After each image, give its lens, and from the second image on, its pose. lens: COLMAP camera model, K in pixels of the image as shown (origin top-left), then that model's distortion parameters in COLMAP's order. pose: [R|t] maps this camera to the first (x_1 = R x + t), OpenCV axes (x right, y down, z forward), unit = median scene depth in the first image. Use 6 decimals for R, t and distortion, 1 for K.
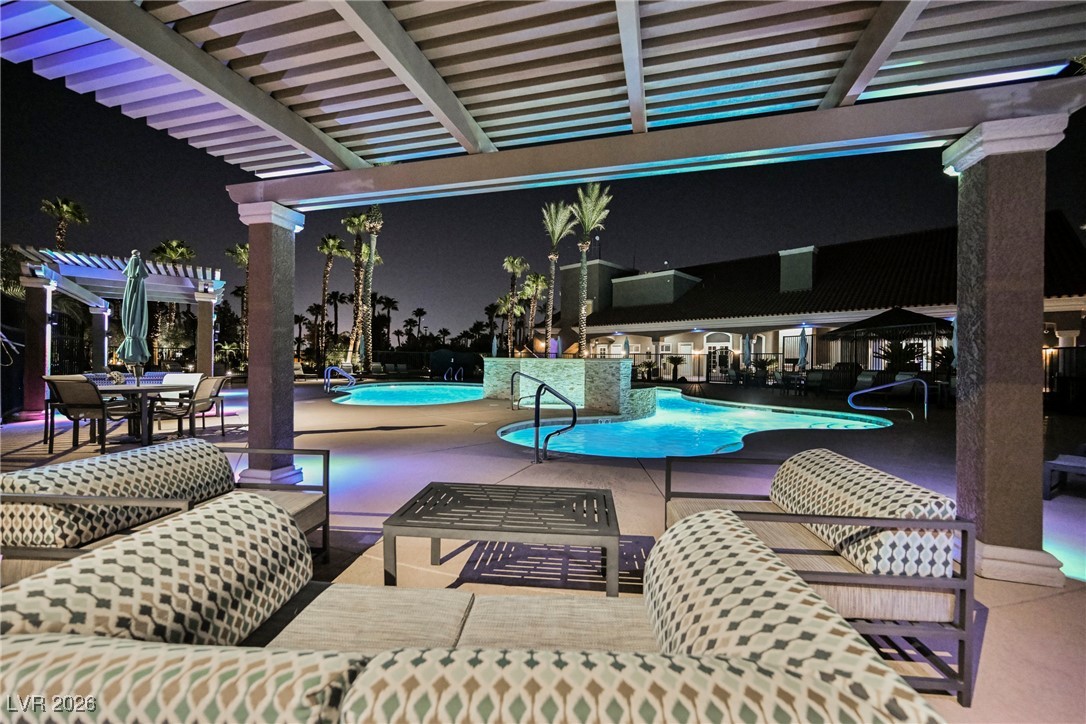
lens RADIAL K [[430.9, 0, 539.5], [0, 430.9, 360.7], [0, 0, 1]] dist [-0.000702, 0.000041]
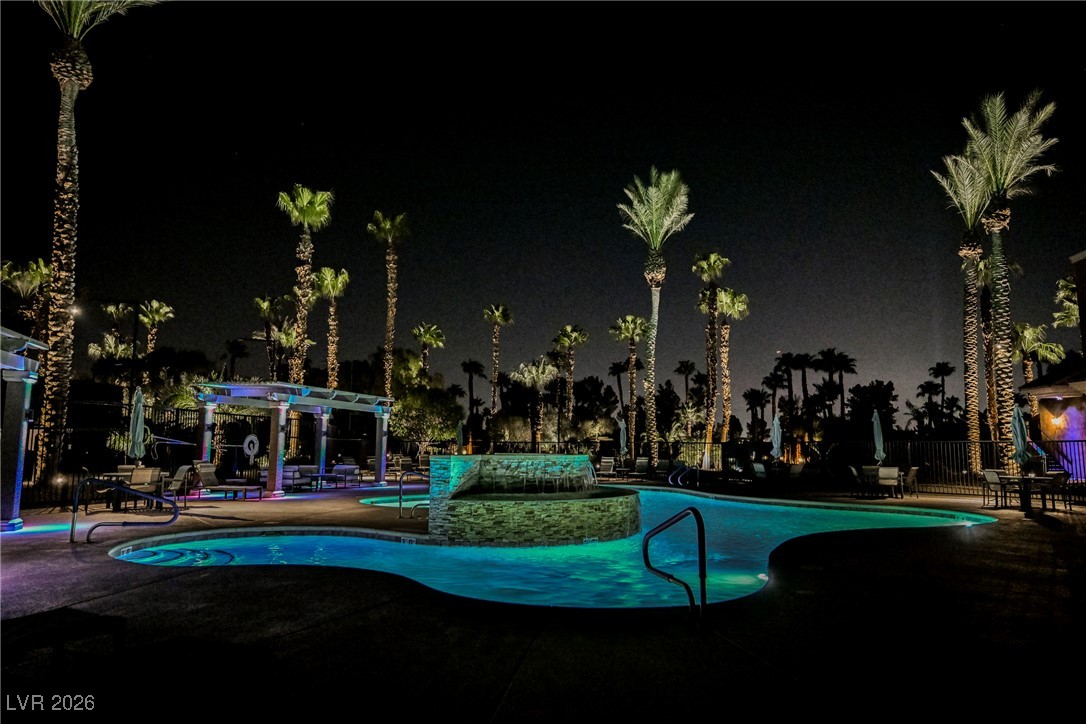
lens RADIAL K [[662.1, 0, 542.7], [0, 662.1, 360.7], [0, 0, 1]] dist [0.004847, -0.001422]
pose [[0.597003, -0.112362, -0.794332, 0.318918], [0.001041, 0.990251, -0.139293, -0.002068], [0.802239, 0.082331, 0.591299, 0.124817]]
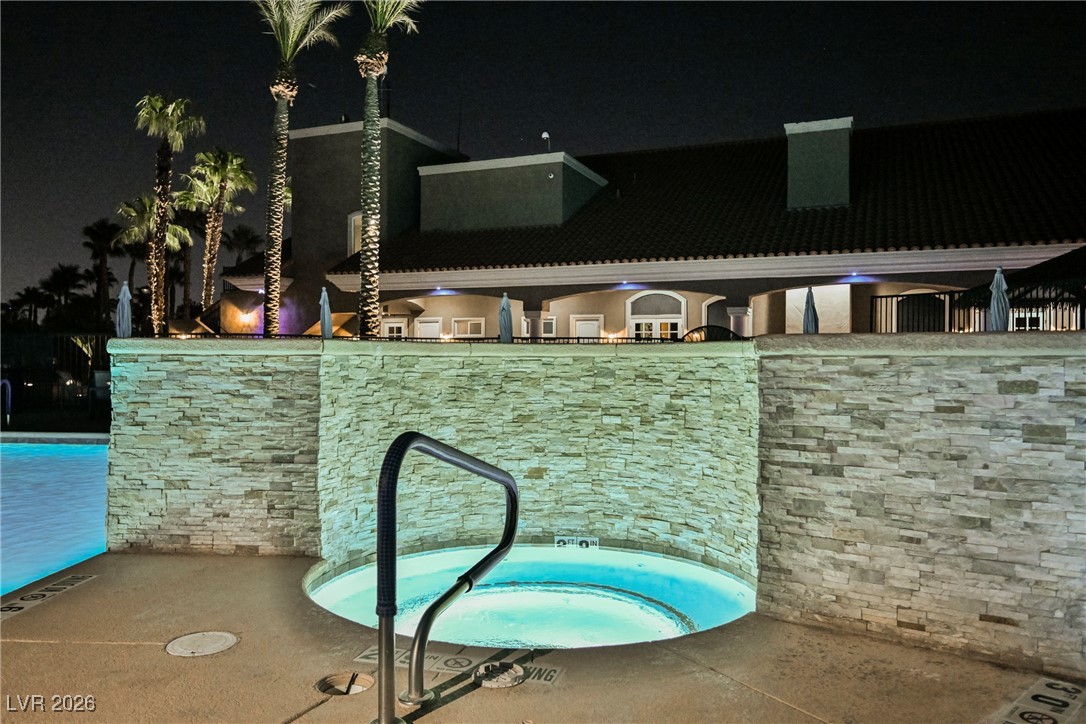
lens RADIAL K [[807.3, 0, 539.0], [0, 807.3, 366.9], [0, 0, 1]] dist [-0.005905, 0.004326]
pose [[0.925033, -0.011628, 0.379708, -0.032253], [0.006660, 0.999874, 0.014394, 0.000563], [-0.379828, -0.010786, 0.924994, 0.218237]]
